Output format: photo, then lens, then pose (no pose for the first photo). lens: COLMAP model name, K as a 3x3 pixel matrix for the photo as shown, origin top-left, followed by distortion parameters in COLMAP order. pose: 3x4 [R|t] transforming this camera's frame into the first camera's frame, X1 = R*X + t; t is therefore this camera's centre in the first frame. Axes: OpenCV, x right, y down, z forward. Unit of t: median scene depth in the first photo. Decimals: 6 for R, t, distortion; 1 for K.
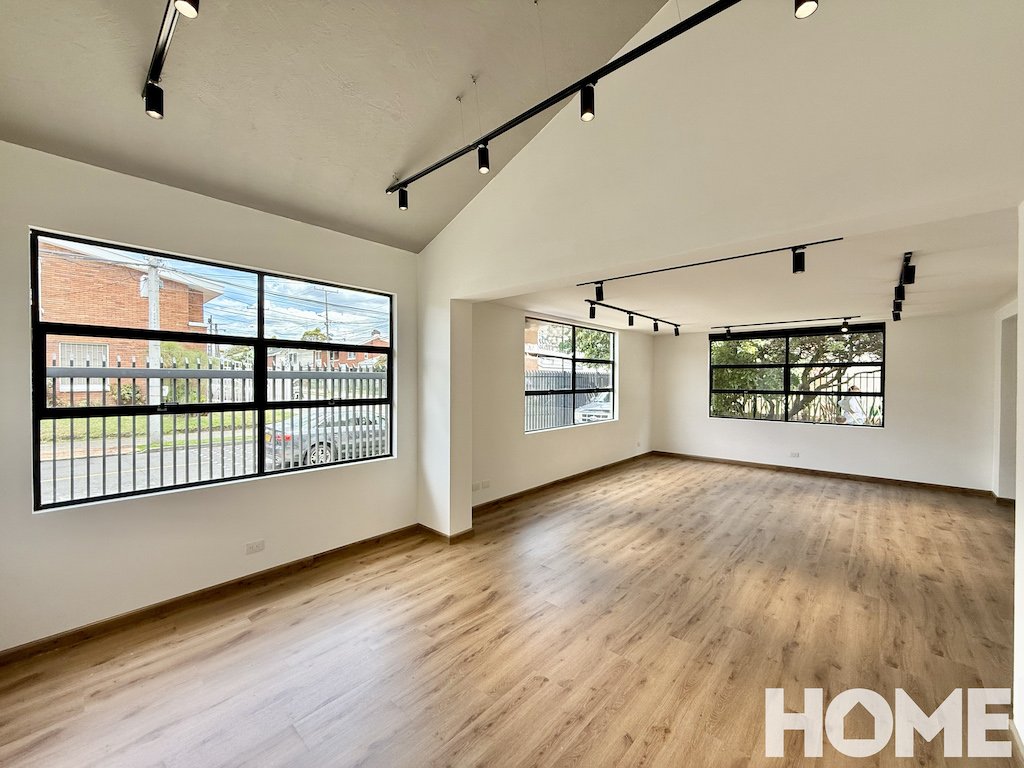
lens RADIAL K [[407.6, 0, 511.2], [0, 407.6, 383.2], [0, 0, 1]] dist [-0.000518, 0.000051]
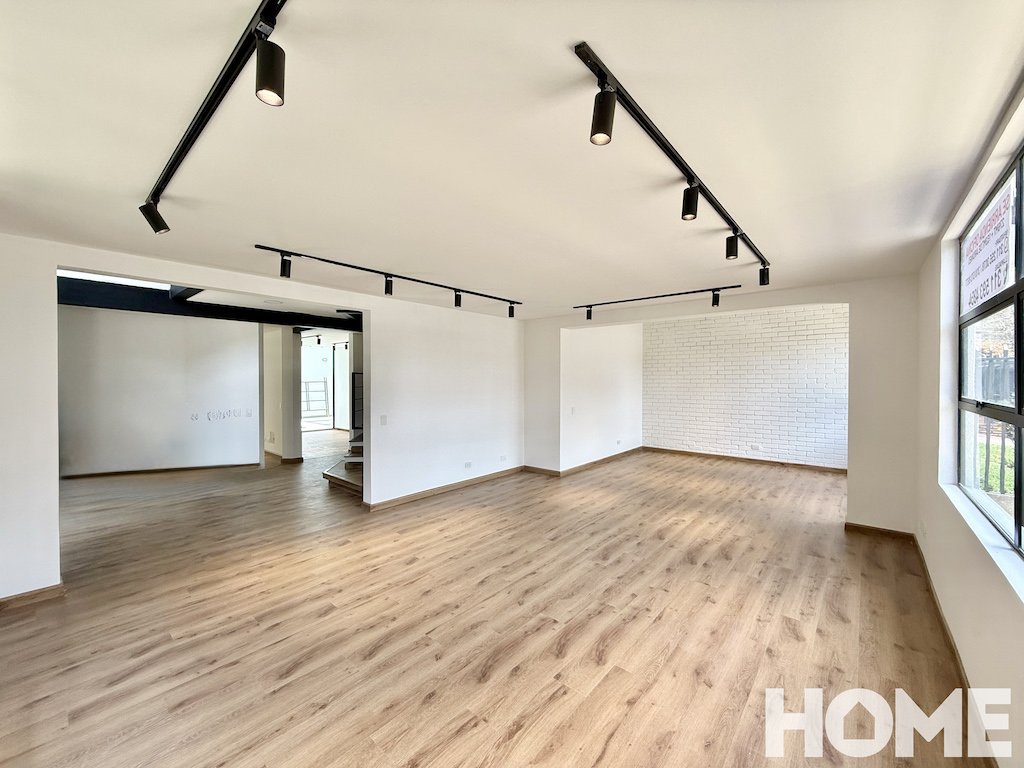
lens RADIAL K [[407.6, 0, 508.4], [0, 407.6, 382.1], [0, 0, 1]] dist [-0.000518, 0.000051]
pose [[-0.999929, -0.001432, -0.011862, 0.745487], [-0.001623, 0.999869, 0.016116, -0.006675], [0.011837, 0.016134, -0.999800, 1.968750]]
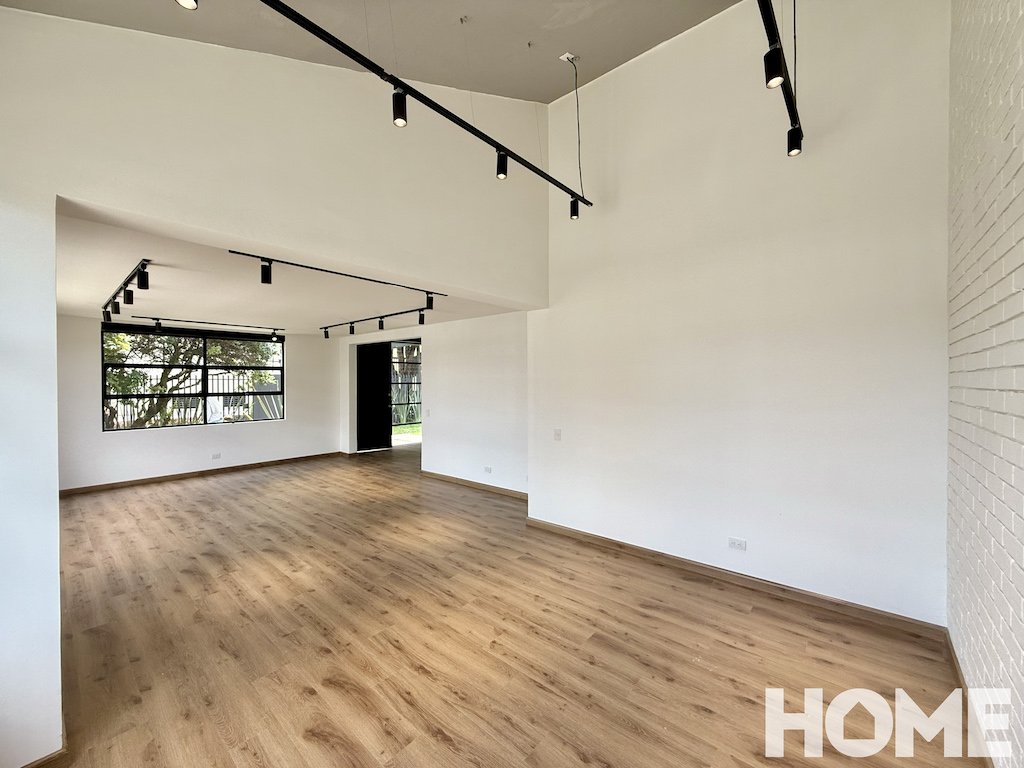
lens RADIAL K [[407.6, 0, 508.3], [0, 407.6, 384.0], [0, 0, 1]] dist [-0.000518, 0.000051]
pose [[-0.018480, -0.010409, 0.999775, -0.545161], [0.012154, 0.999870, 0.010635, -0.006895], [-0.999755, 0.012347, -0.018351, 0.499459]]
